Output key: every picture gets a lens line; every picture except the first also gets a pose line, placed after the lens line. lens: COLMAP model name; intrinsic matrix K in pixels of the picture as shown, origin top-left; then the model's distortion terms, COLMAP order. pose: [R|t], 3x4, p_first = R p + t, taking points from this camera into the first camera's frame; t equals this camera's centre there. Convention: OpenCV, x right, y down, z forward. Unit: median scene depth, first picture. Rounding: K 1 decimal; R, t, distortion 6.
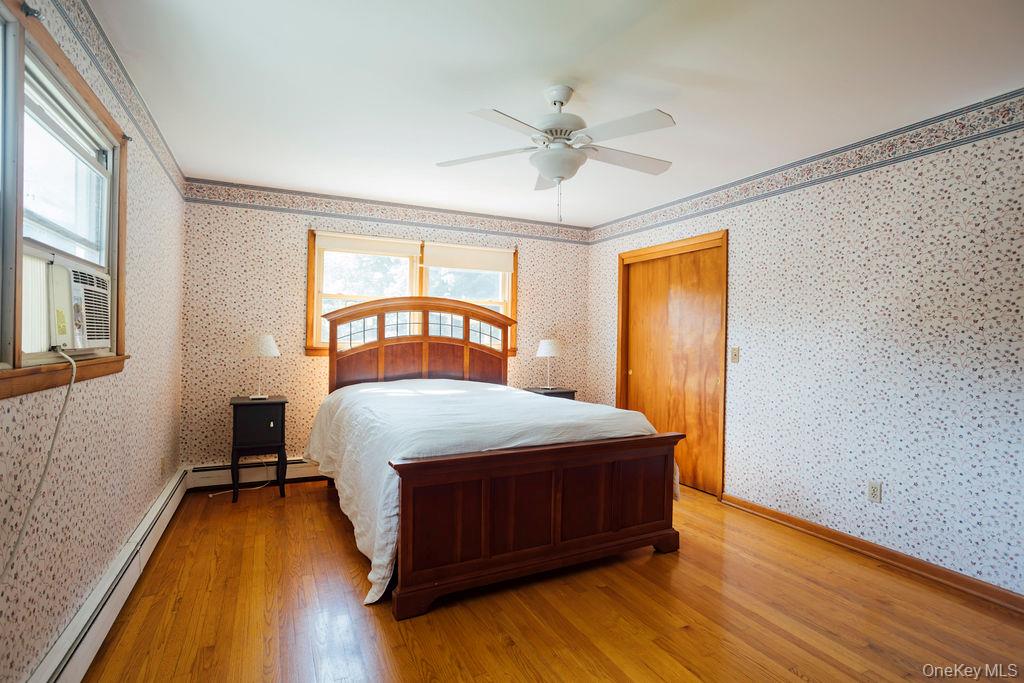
lens RADIAL K [[496.2, 0, 511.3], [0, 496.2, 337.1], [0, 0, 1]] dist [-0.030119, 0.003625]
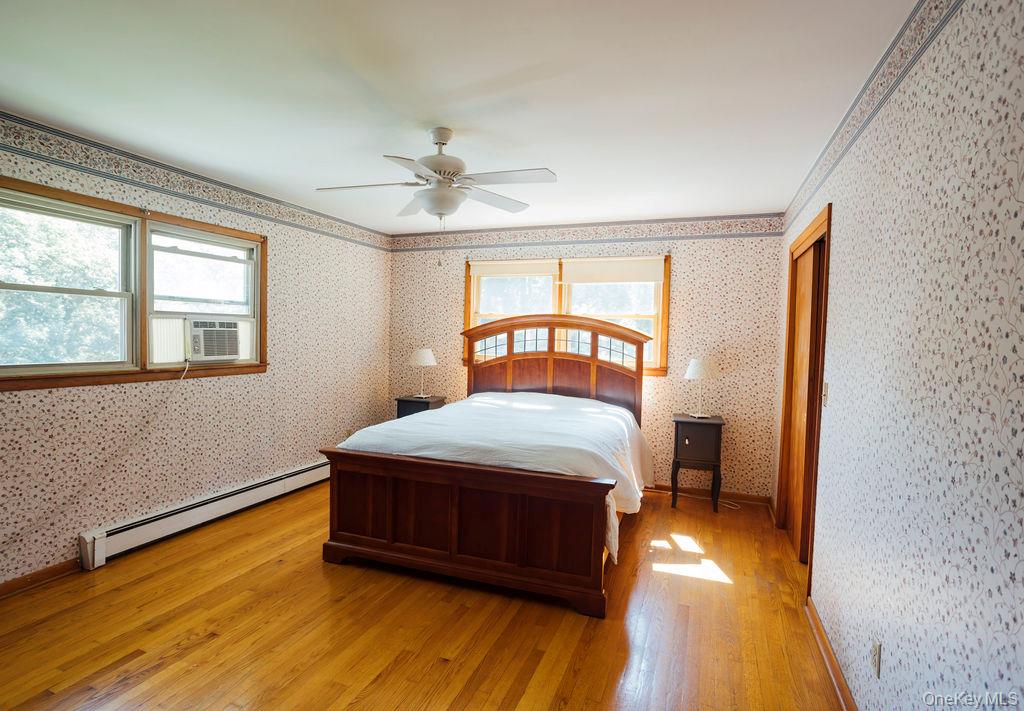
lens RADIAL K [[535.6, 0, 510.4], [0, 535.6, 353.5], [0, 0, 1]] dist [-0.019802, -0.000152]
pose [[0.678300, 0.031621, -0.734104, 0.595288], [-0.011739, 0.999412, 0.032201, -0.034215], [0.734691, -0.013224, 0.678273, 0.177242]]
